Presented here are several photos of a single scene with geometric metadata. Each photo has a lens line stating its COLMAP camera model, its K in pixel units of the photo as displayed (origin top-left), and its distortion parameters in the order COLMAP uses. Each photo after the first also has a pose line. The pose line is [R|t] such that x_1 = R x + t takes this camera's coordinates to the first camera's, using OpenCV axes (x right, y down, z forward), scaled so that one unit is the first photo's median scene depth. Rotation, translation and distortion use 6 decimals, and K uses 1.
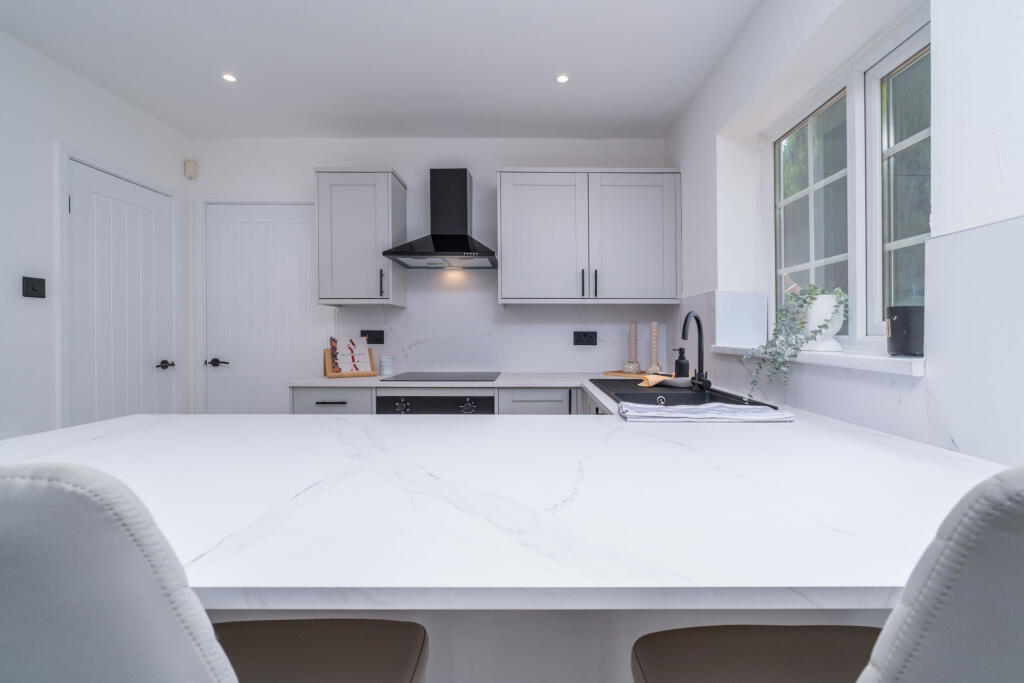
lens RADIAL K [[452.1, 0, 513.5], [0, 452.1, 332.0], [0, 0, 1]] dist [-0.003832, 0.000151]
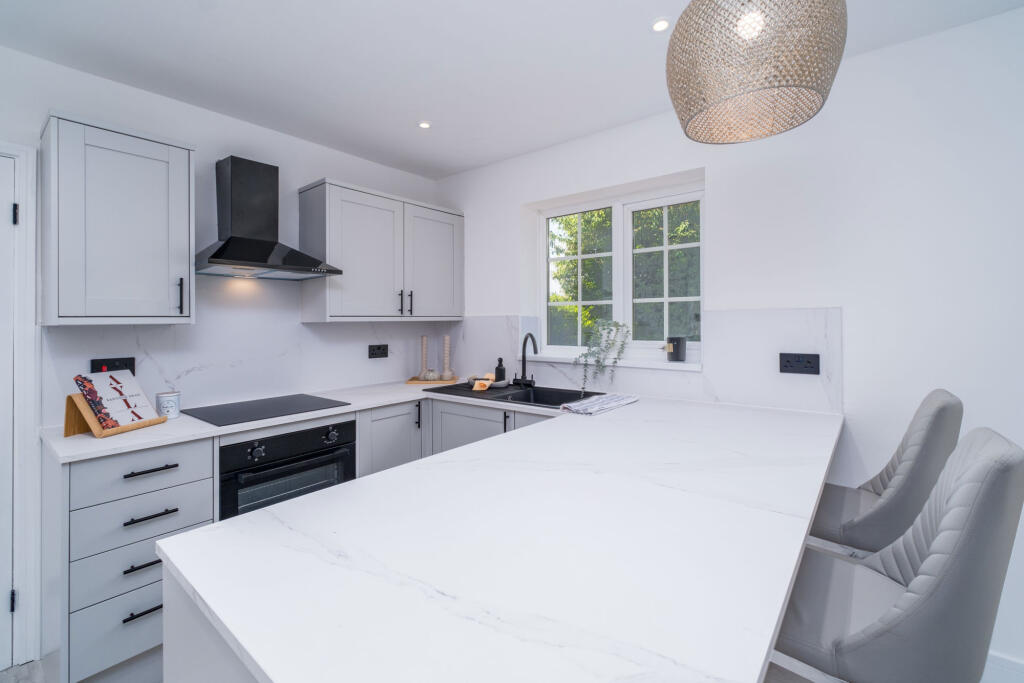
lens RADIAL K [[452.1, 0, 495.8], [0, 452.1, 317.5], [0, 0, 1]] dist [-0.003832, 0.000151]
pose [[0.640310, -0.004805, 0.768102, -0.529382], [0.013948, 0.999888, -0.005373, -0.061551], [-0.767990, 0.014154, 0.640305, 0.125547]]
